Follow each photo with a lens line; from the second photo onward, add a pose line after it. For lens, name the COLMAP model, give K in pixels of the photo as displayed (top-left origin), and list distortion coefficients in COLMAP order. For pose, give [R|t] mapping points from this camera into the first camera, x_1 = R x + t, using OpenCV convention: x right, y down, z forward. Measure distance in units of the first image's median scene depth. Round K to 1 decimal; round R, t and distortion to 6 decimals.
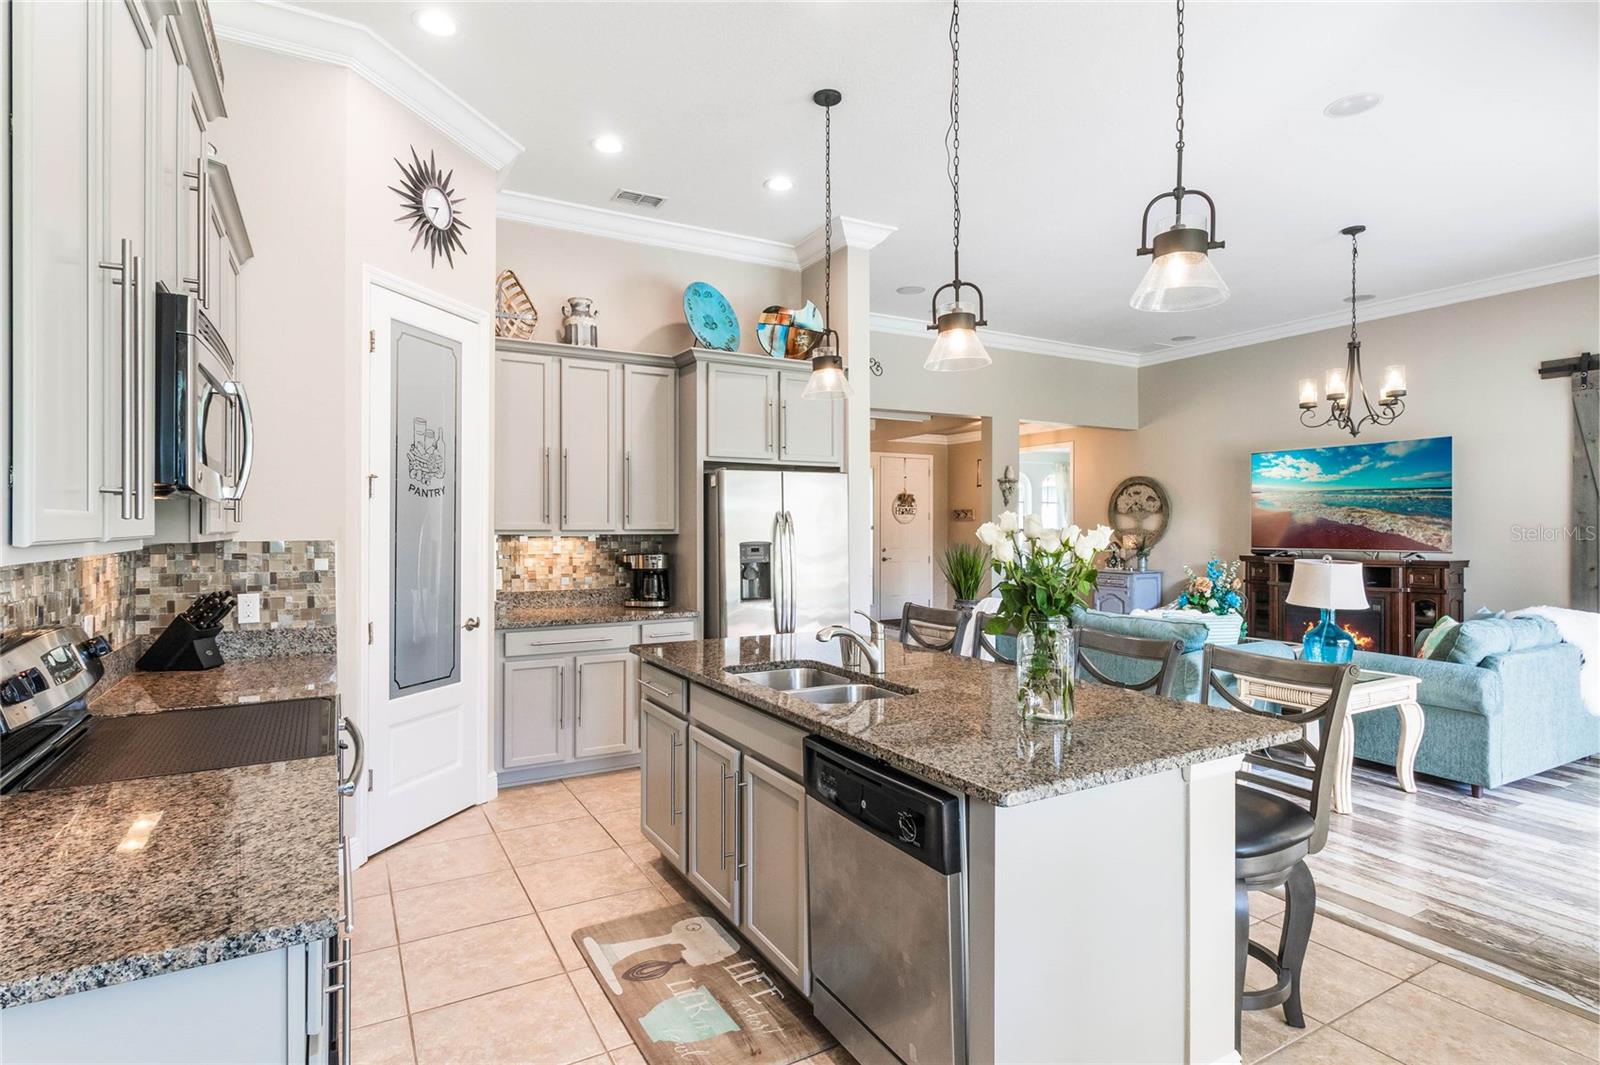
lens RADIAL K [[813.4, 0, 812.9], [0, 813.4, 534.0], [0, 0, 1]] dist [-0.007129, 0.005754]
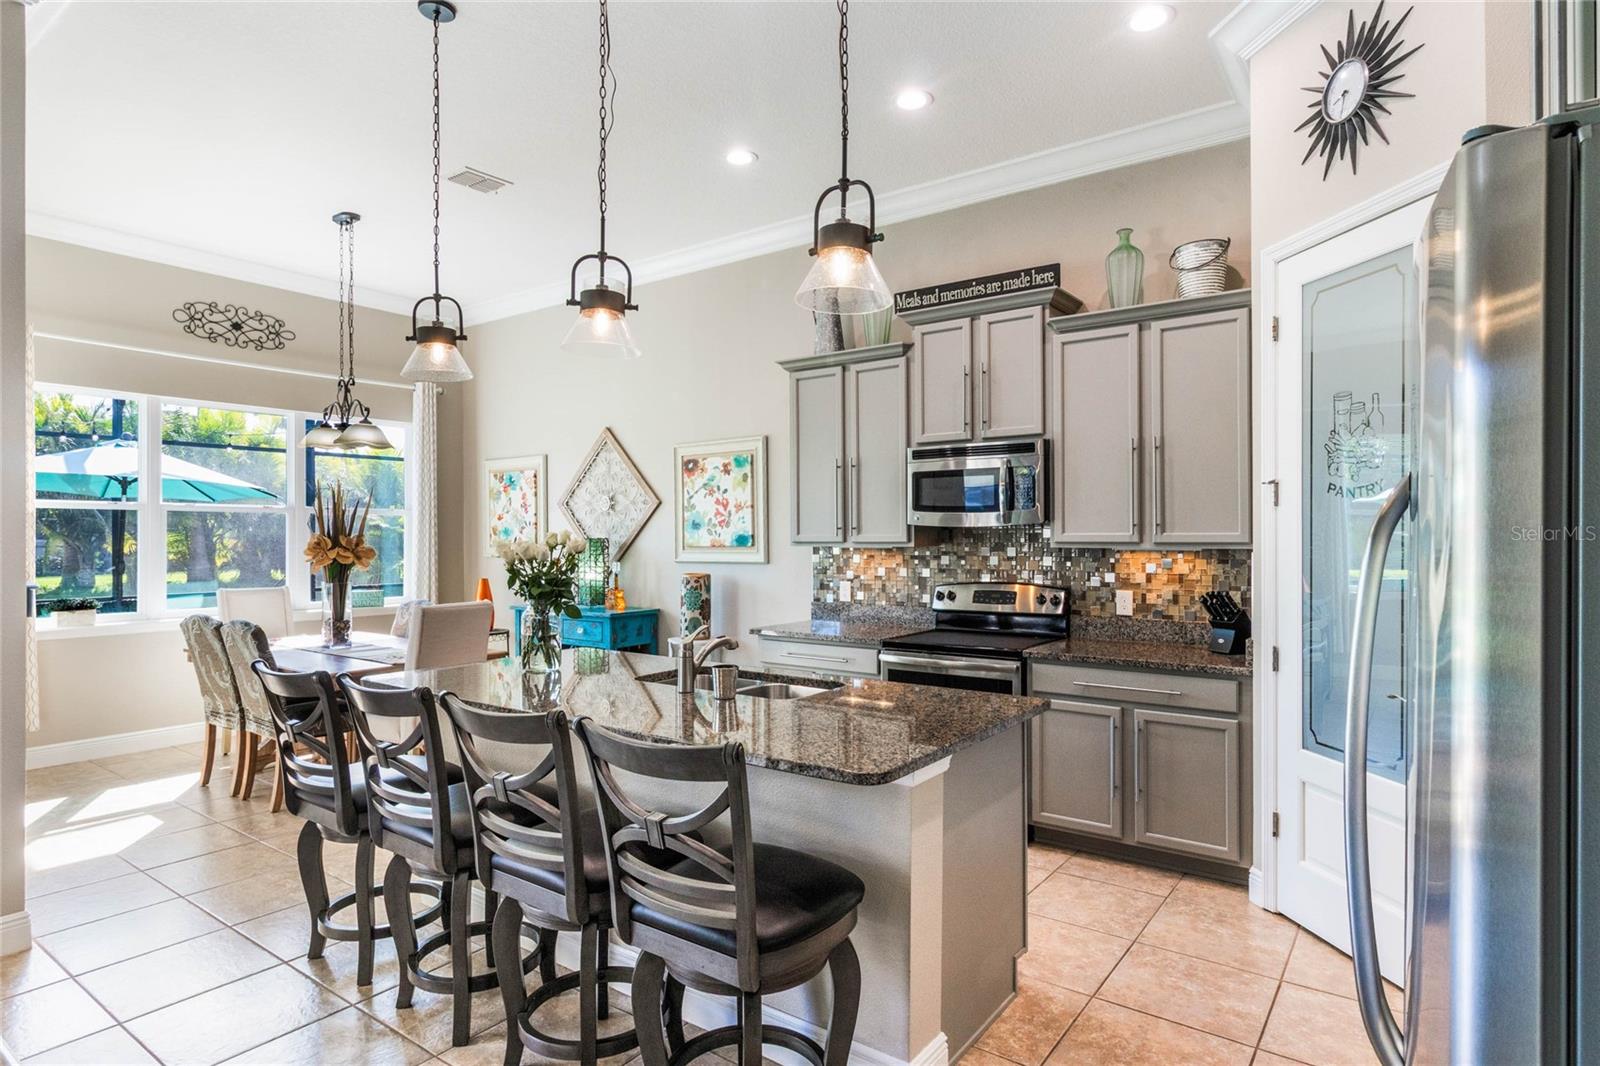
lens RADIAL K [[854.3, 0, 820.5], [0, 854.3, 530.0], [0, 0, 1]] dist [-0.006176, 0.001837]
pose [[-0.909345, -0.002627, -0.416035, 0.143716], [-0.004570, 0.999983, 0.003676, -0.009304], [0.416019, 0.005245, -0.909341, 0.804814]]
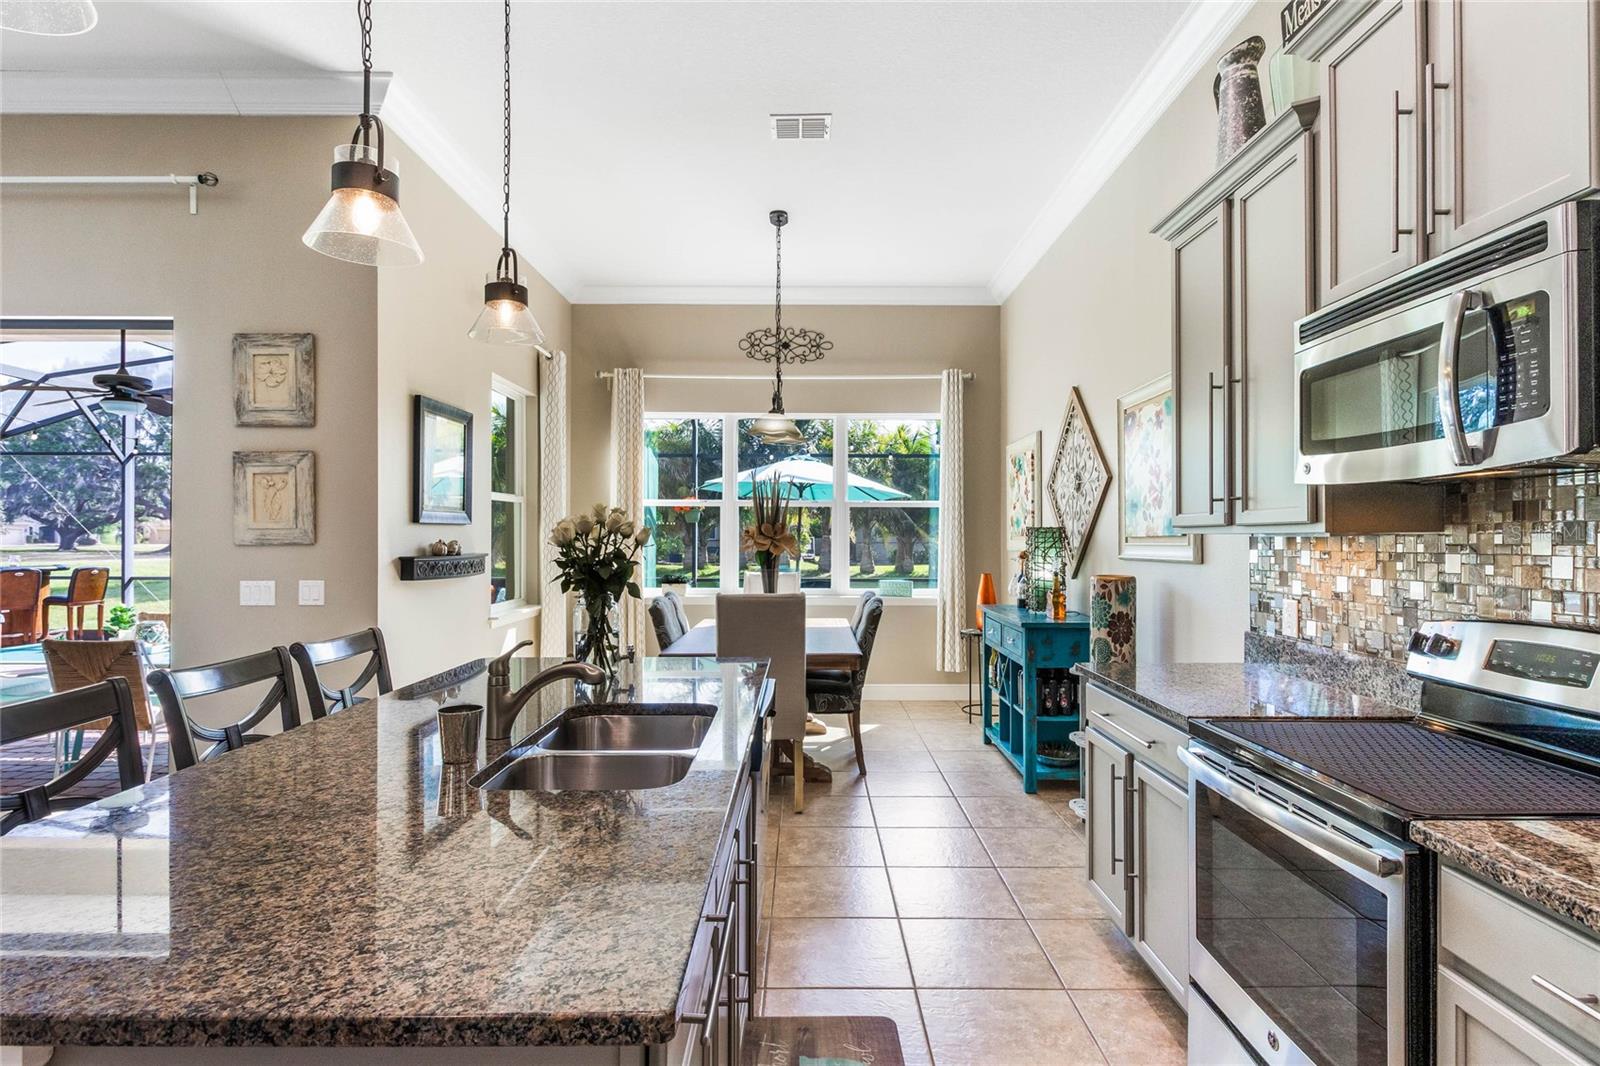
lens RADIAL K [[813.4, 0, 809.6], [0, 813.4, 535.3], [0, 0, 1]] dist [-0.007129, 0.005754]
pose [[-0.874102, -0.002222, 0.485738, -0.173870], [0.002869, 0.999948, 0.009737, 0.003282], [-0.485735, 0.009904, -0.874050, 0.583982]]
